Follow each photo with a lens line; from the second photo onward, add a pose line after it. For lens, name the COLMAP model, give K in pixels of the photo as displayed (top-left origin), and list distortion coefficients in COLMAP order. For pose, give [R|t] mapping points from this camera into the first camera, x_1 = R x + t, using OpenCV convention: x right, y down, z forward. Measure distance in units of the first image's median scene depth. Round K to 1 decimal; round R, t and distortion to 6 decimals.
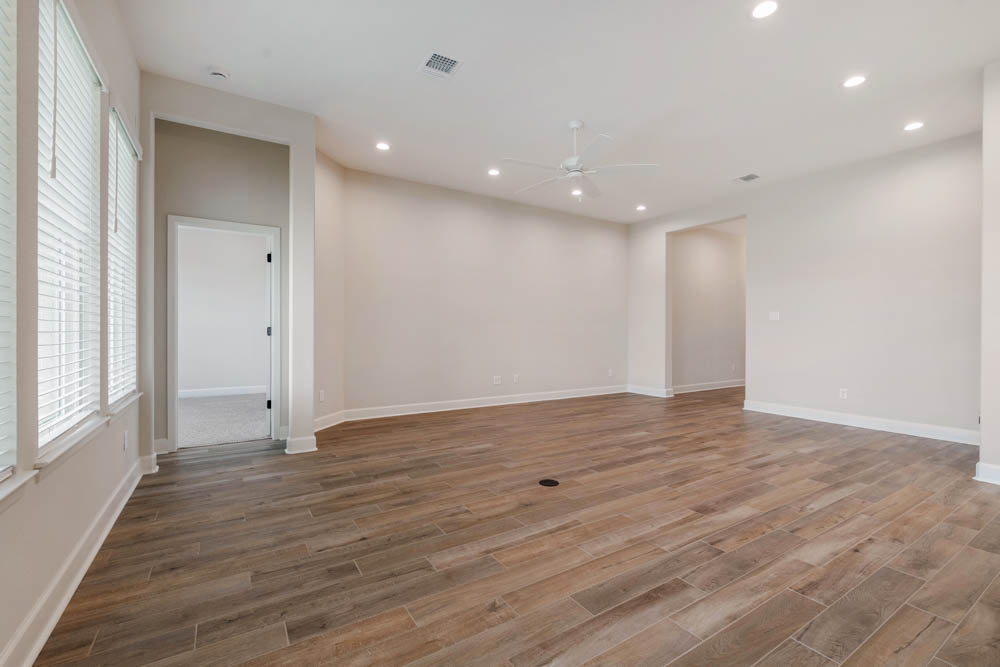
lens RADIAL K [[434.0, 0, 500.0], [0, 434.0, 333.5], [0, 0, 1]] dist [-0.001743, -0.000104]
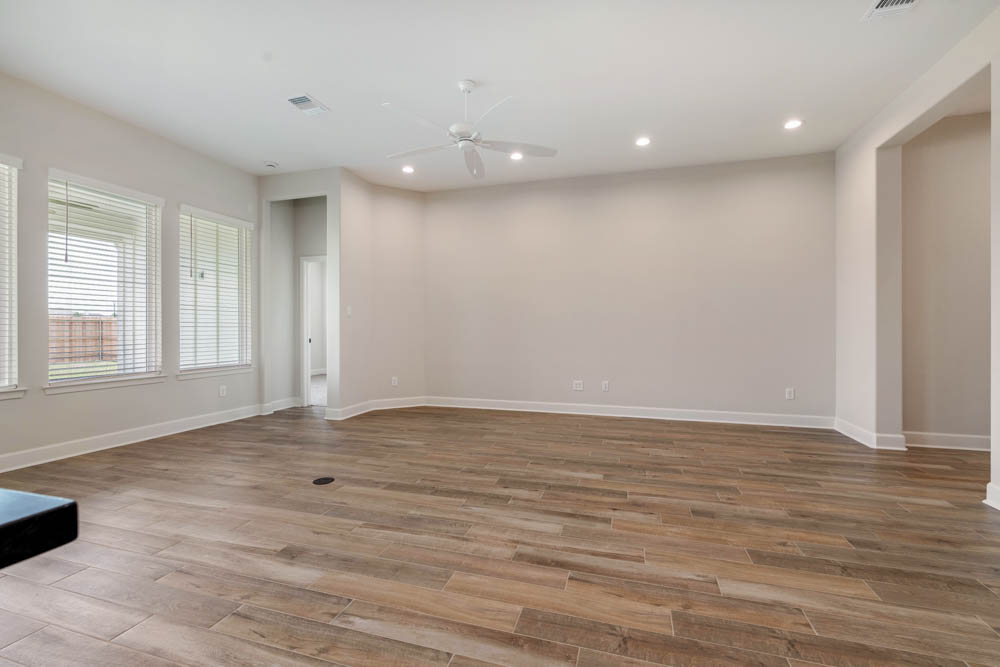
lens RADIAL K [[429.9, 0, 500.6], [0, 429.9, 326.7], [0, 0, 1]] dist [0.000528, -0.000180]
pose [[0.653577, -0.008685, -0.756810, 1.027243], [-0.001608, 0.999916, -0.012864, 0.002720], [0.756859, 0.009624, 0.653508, 0.602120]]
